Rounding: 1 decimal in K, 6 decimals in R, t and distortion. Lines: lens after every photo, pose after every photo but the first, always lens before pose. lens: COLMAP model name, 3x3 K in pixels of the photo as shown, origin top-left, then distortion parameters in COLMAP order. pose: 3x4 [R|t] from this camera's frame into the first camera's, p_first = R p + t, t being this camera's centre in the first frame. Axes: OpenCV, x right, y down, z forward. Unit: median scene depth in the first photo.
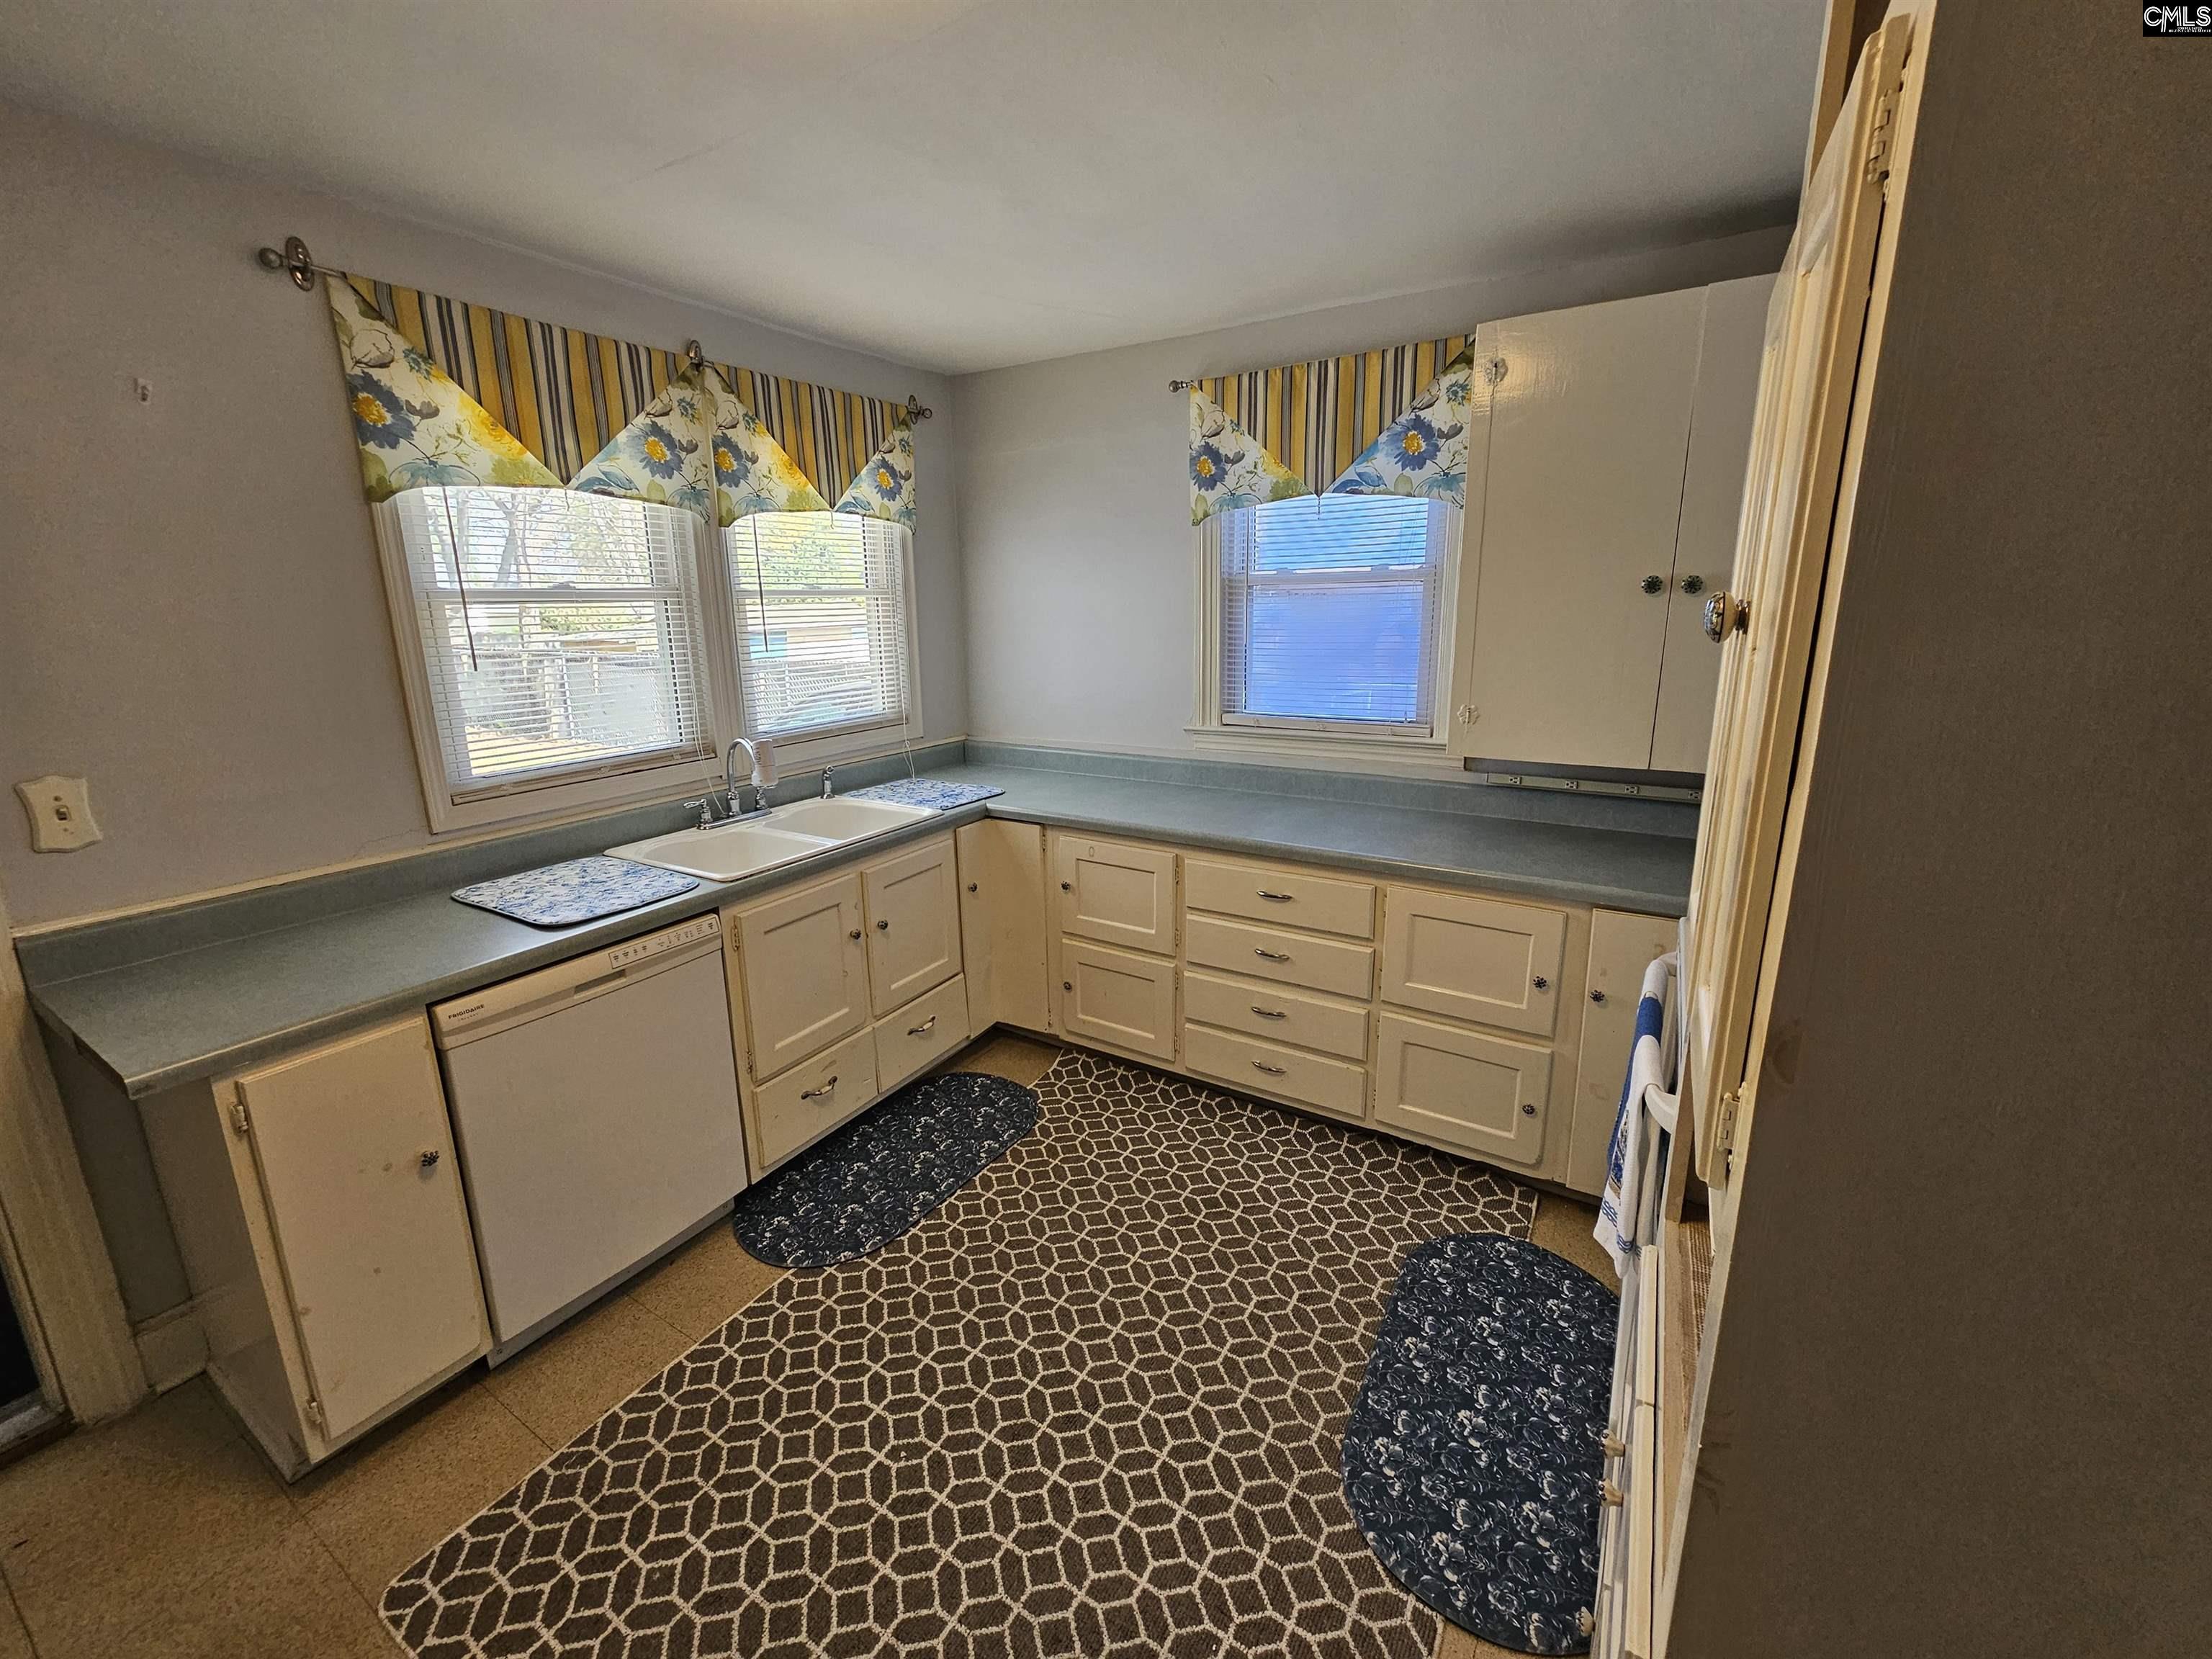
lens RADIAL K [[897.3, 0, 1096.0], [0, 897.3, 803.7], [0, 0, 1]] dist [-0.000102, 0.000447]
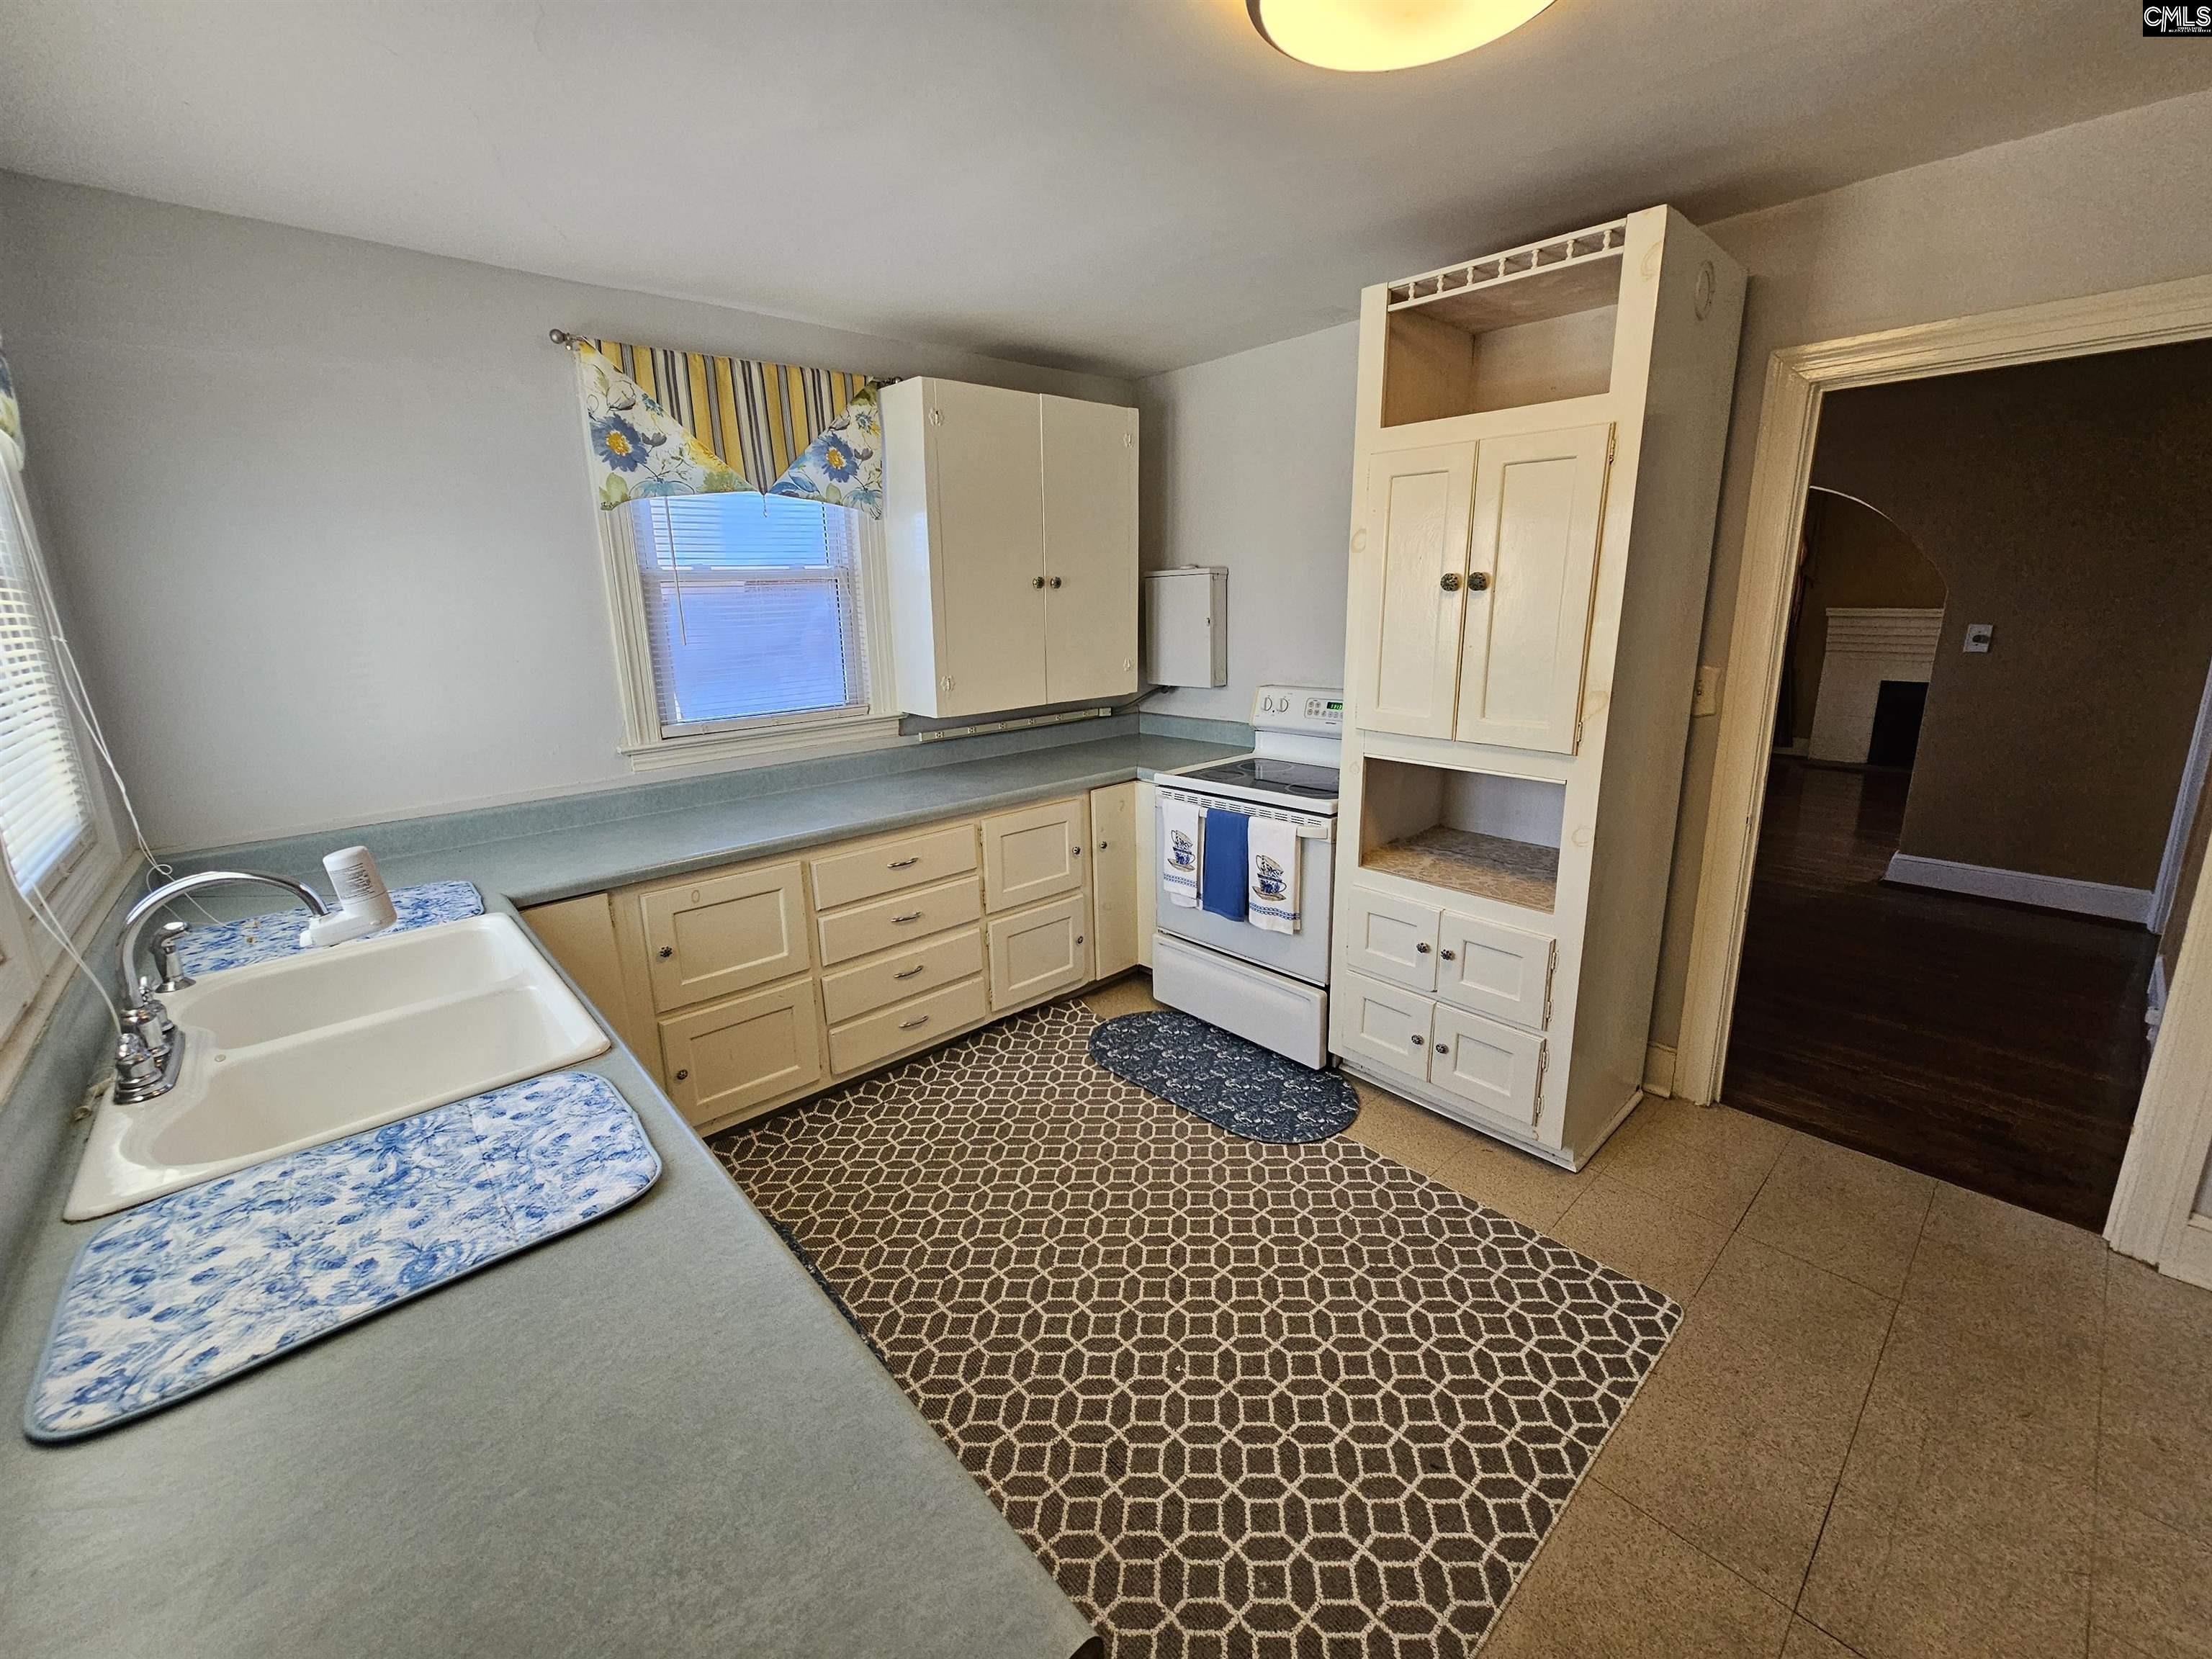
lens RADIAL K [[897.3, 0, 1096.0], [0, 897.3, 803.7], [0, 0, 1]] dist [-0.000102, 0.000447]
pose [[0.280901, -0.211373, 0.936171, -0.710853], [0.233610, 0.961166, 0.146922, -0.069182], [-0.930871, 0.177429, 0.319371, 0.403062]]
